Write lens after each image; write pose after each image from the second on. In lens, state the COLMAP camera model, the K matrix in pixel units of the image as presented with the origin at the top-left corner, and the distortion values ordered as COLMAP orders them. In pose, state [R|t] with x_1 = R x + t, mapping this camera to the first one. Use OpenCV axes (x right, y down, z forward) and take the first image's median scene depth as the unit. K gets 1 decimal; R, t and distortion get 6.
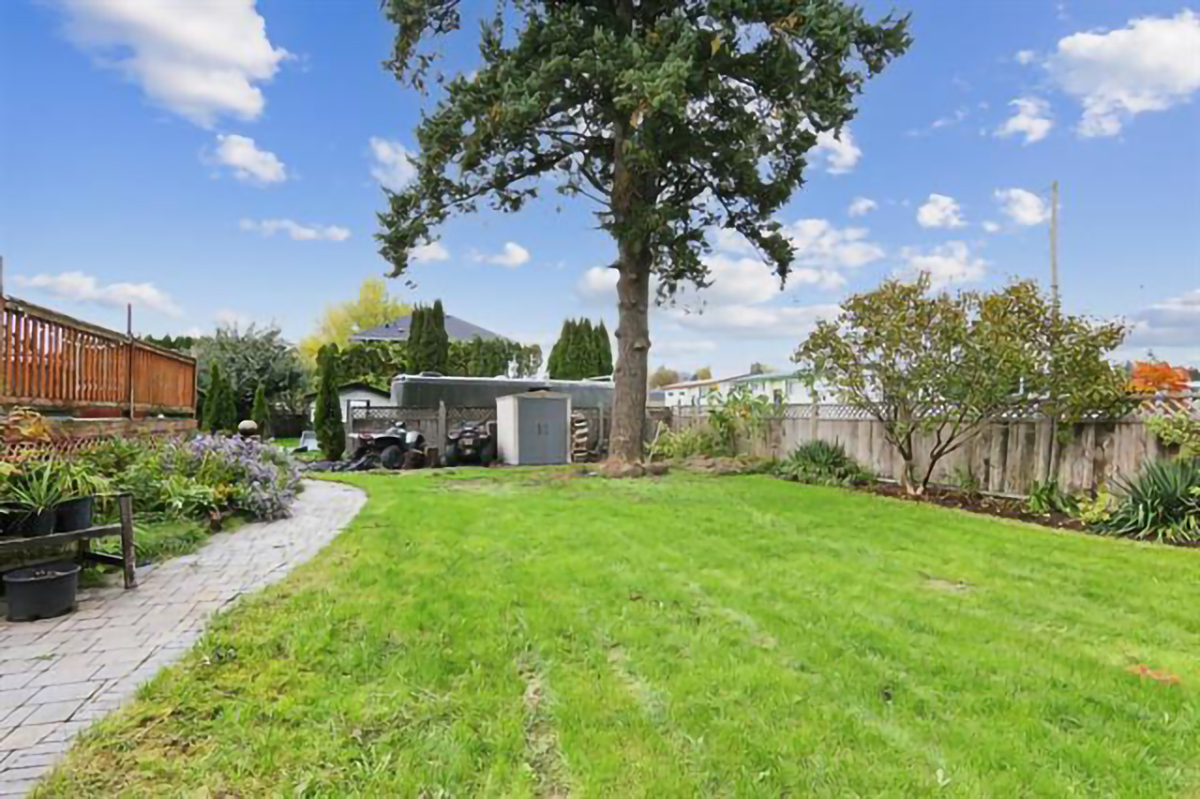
lens RADIAL K [[581.7, 0, 600.8], [0, 581.7, 401.0], [0, 0, 1]] dist [-0.018920, -0.001437]
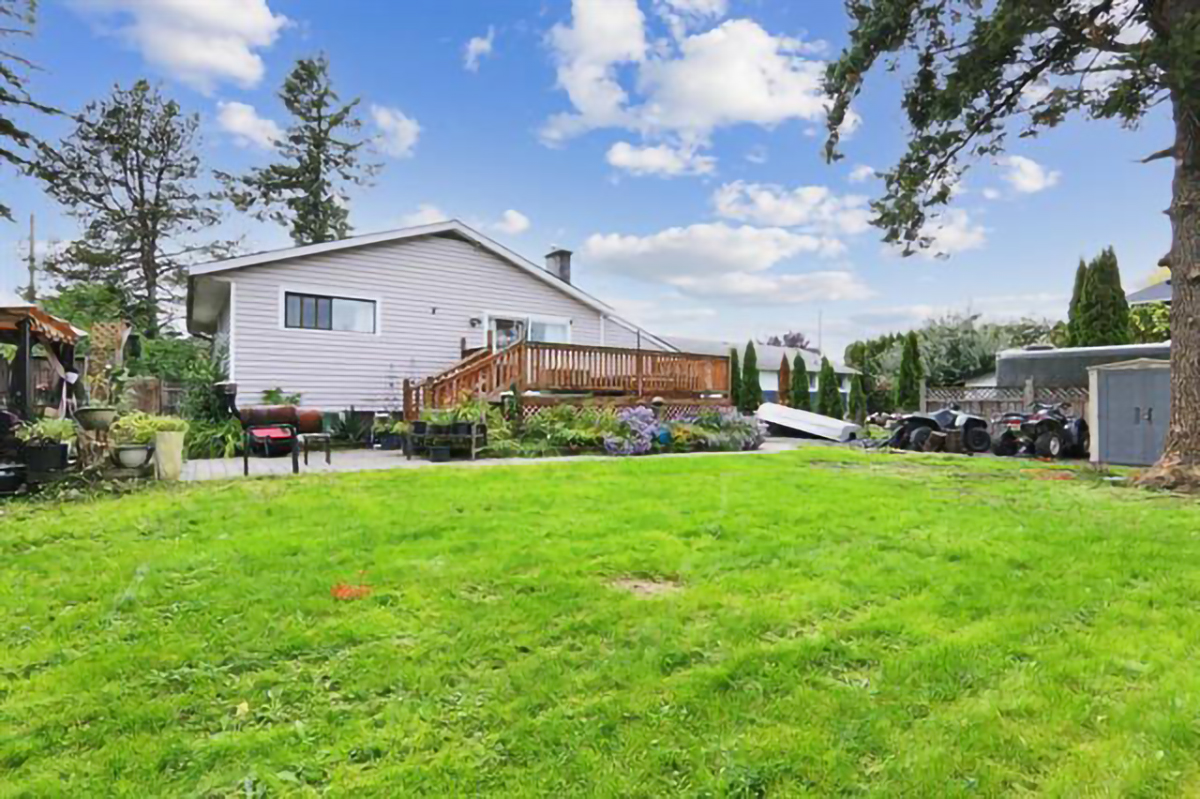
lens RADIAL K [[581.7, 0, 600.7], [0, 581.7, 398.6], [0, 0, 1]] dist [-0.018920, -0.001437]
pose [[0.215118, -0.005257, -0.976574, 0.444333], [0.020522, 0.999789, -0.000861, 0.018032], [0.976372, -0.019856, 0.215180, 0.246644]]
